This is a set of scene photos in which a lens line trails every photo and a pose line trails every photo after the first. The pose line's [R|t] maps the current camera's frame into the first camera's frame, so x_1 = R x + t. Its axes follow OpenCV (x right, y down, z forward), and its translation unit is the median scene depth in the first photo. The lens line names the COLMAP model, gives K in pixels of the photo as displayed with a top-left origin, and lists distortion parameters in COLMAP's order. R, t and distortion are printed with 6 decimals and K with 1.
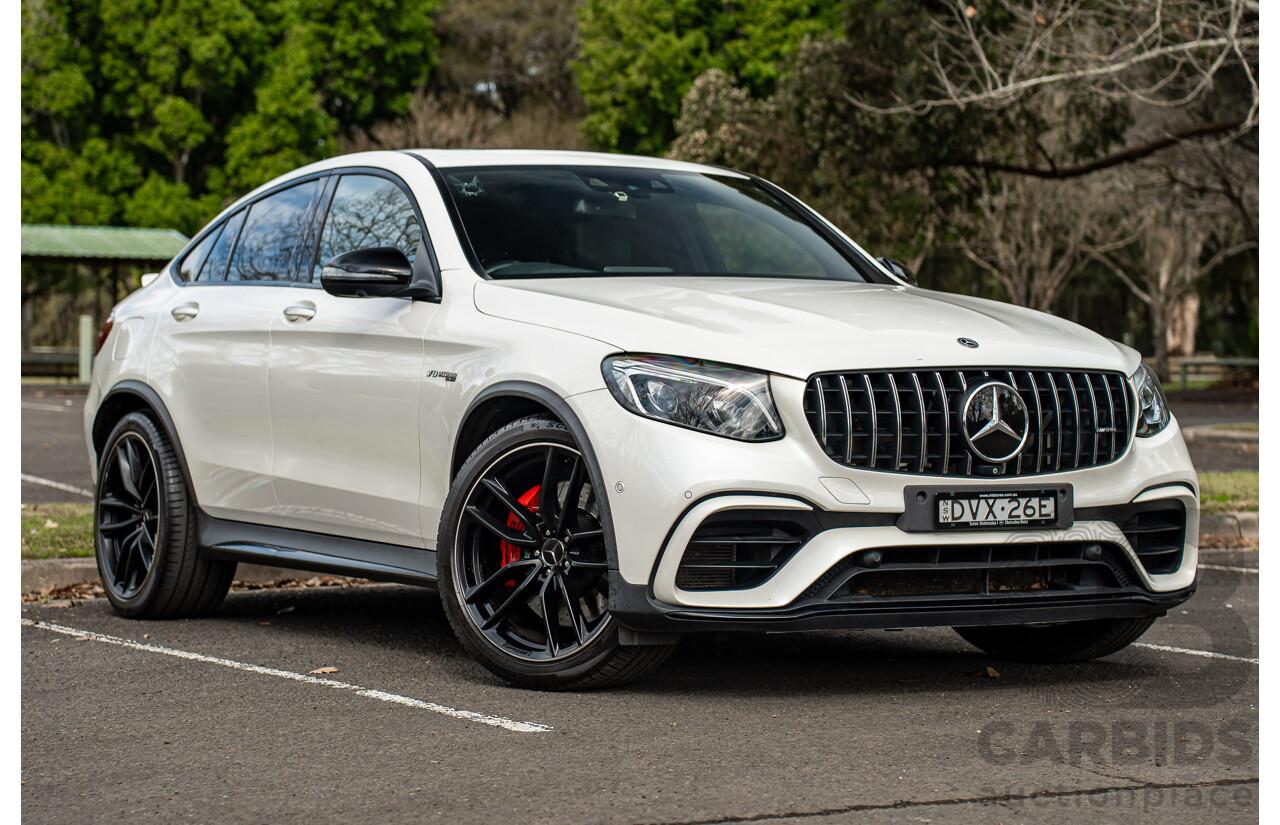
lens RADIAL K [[3105.9, 0, 575.3], [0, 3105.9, 364.4], [0, 0, 1]] dist [0.565088, 1.268808]
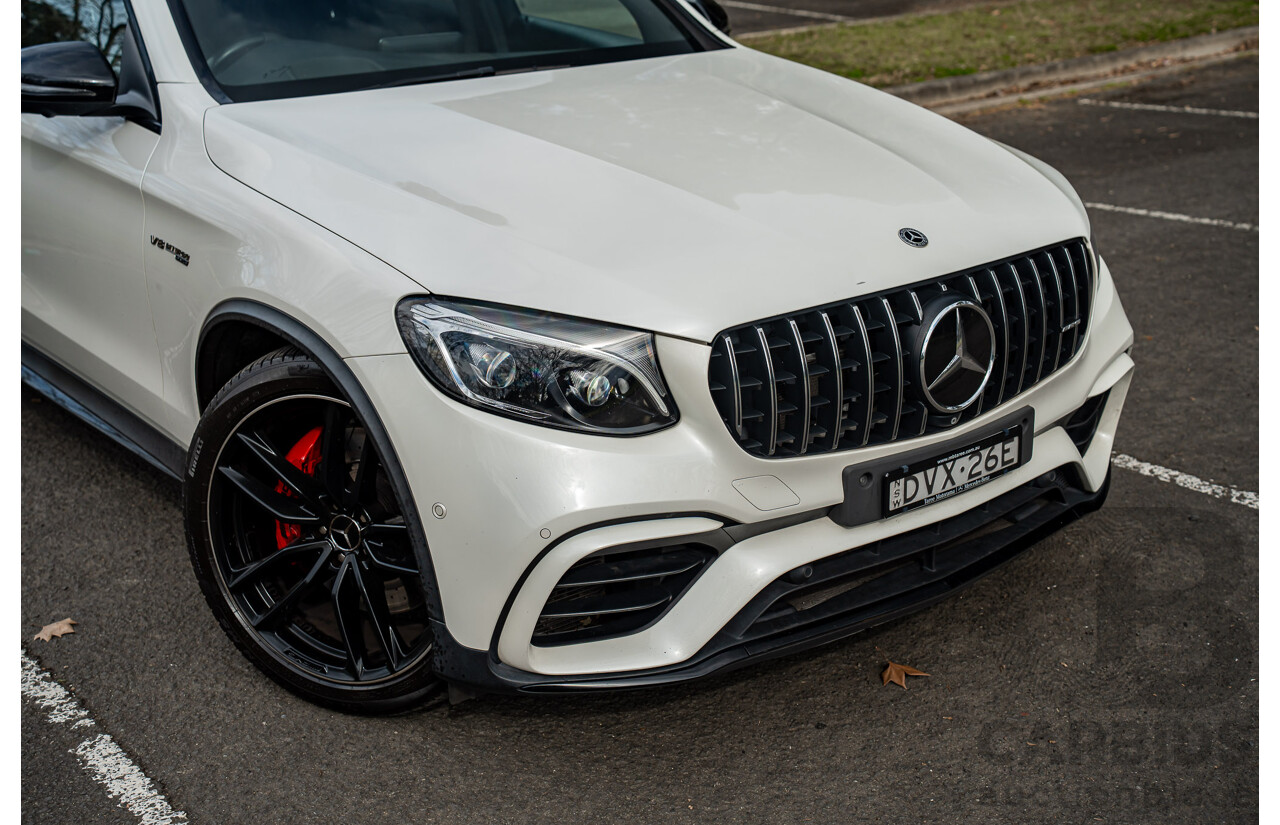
lens RADIAL K [[1595.0, 0, 640.0], [0, 1595.0, 412.5], [0, 0, 1]] dist [0.251590, 0.026926]
pose [[0.985917, -0.076280, 0.148826, 0.007029], [0.025208, 0.947533, 0.318661, -0.088495], [-0.165326, -0.310422, 0.936112, 0.666520]]
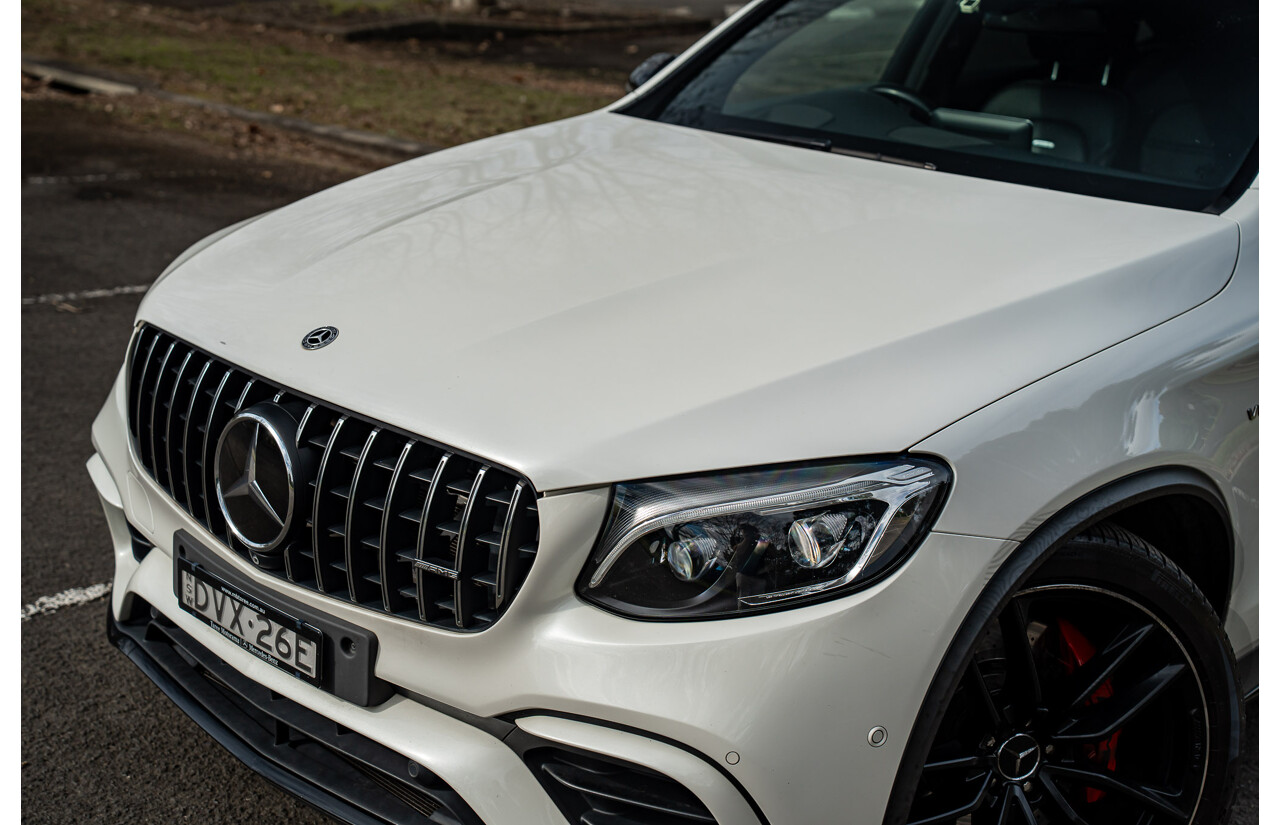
lens RADIAL K [[1595.0, 0, 640.0], [0, 1595.0, 412.5], [0, 0, 1]] dist [0.251590, 0.026926]
pose [[0.266196, 0.294372, -0.917870, 0.423573], [-0.064617, 0.955535, 0.287712, -0.084244], [0.961751, -0.017278, 0.273381, 0.989961]]
